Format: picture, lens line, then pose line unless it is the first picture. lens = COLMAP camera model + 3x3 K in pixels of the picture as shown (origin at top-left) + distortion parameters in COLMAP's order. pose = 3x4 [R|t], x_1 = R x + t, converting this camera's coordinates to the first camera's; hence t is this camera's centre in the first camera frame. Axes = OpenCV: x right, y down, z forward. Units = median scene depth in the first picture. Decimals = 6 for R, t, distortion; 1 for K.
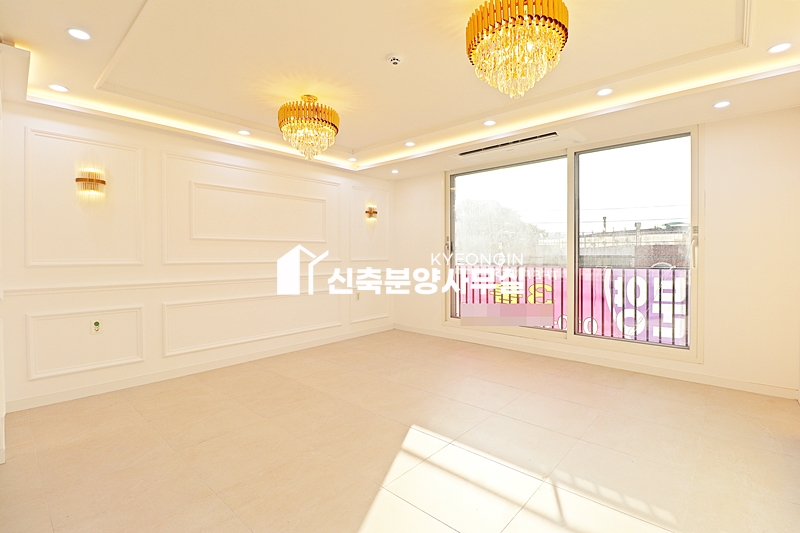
lens RADIAL K [[371.4, 0, 400.0], [0, 371.4, 258.0], [0, 0, 1]] dist [-0.001658, -0.013277]
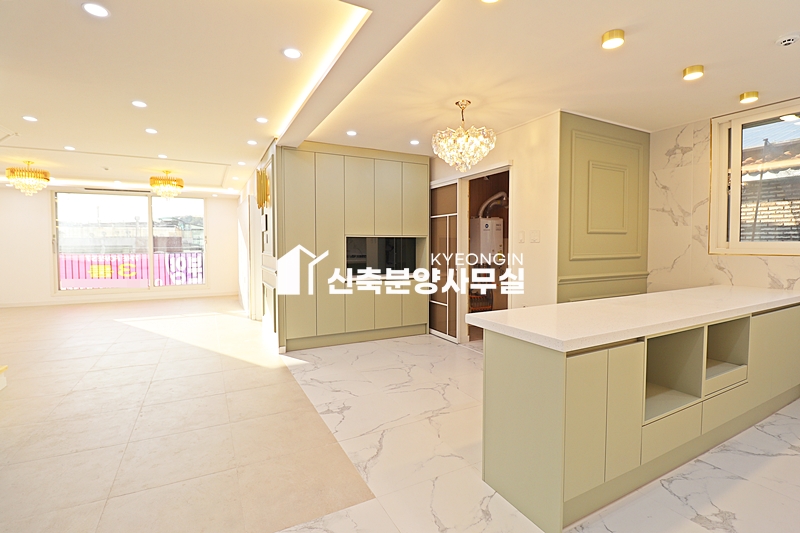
lens RADIAL K [[372.1, 0, 400.9], [0, 372.1, 257.9], [0, 0, 1]] dist [-0.002960, -0.012599]
pose [[0.345667, -0.035447, 0.937687, -0.957338], [0.008736, 0.999365, 0.034558, -0.007491], [-0.938317, -0.003754, 0.345757, -0.963141]]
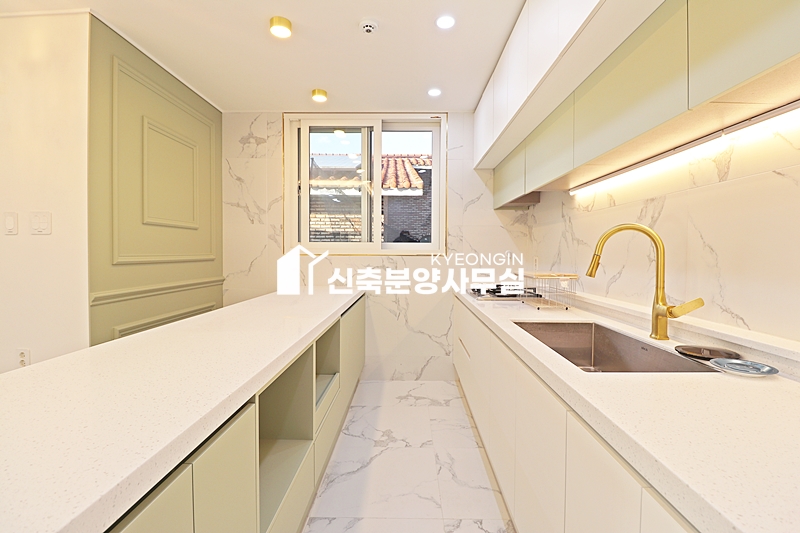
lens RADIAL K [[367.4, 0, 402.4], [0, 367.4, 260.4], [0, 0, 1]] dist [-0.000333, -0.012928]
pose [[-0.659016, -0.018323, 0.751906, -0.694117], [0.000994, 0.999681, 0.025232, 0.011553], [-0.752129, 0.017376, -0.658787, -0.998587]]
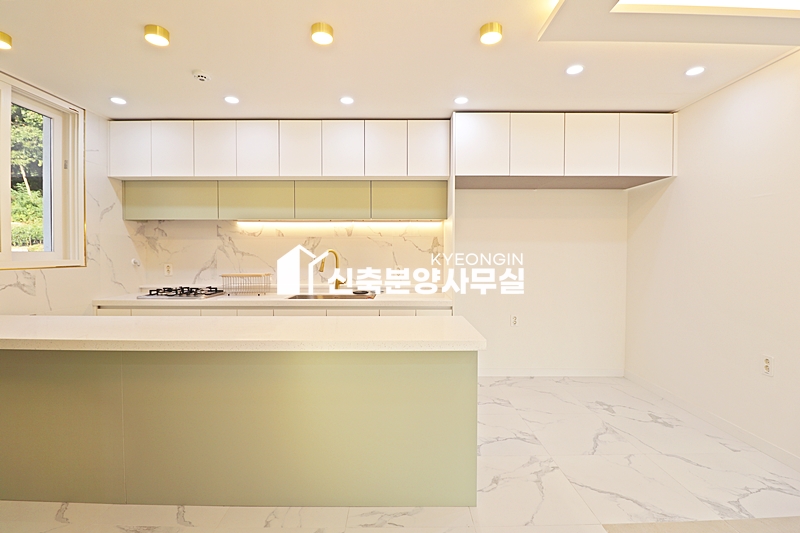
lens RADIAL K [[371.4, 0, 400.0], [0, 371.4, 258.0], [0, 0, 1]] dist [-0.001658, -0.013277]
pose [[-0.738423, 0.010903, -0.674250, -0.124056], [-0.004041, 0.999780, 0.020592, -0.011984], [0.674326, 0.017930, -0.738216, -0.639189]]
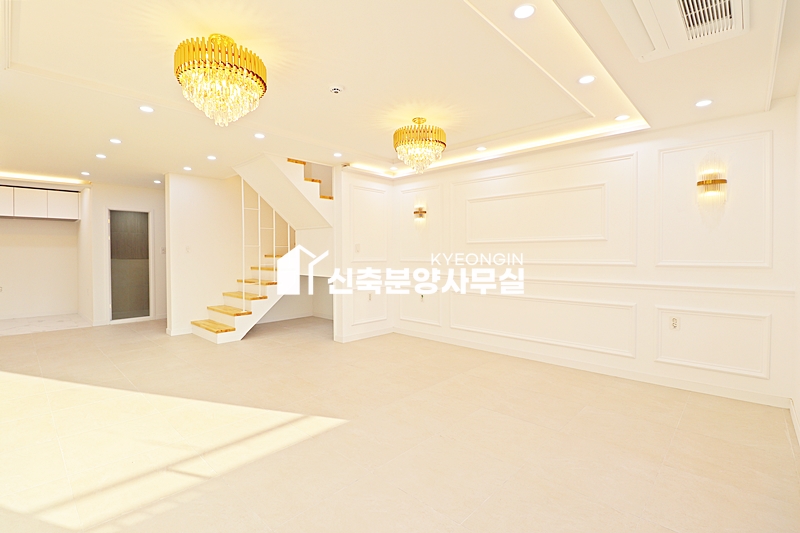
lens RADIAL K [[363.8, 0, 400.0], [0, 363.8, 266.5], [0, 0, 1]] dist [-0.002456, -0.020655]
pose [[-0.011082, 0.030735, -0.999466, 0.641150], [-0.009607, 0.999478, 0.030842, -0.008318], [0.999892, 0.009943, -0.010781, 0.708083]]
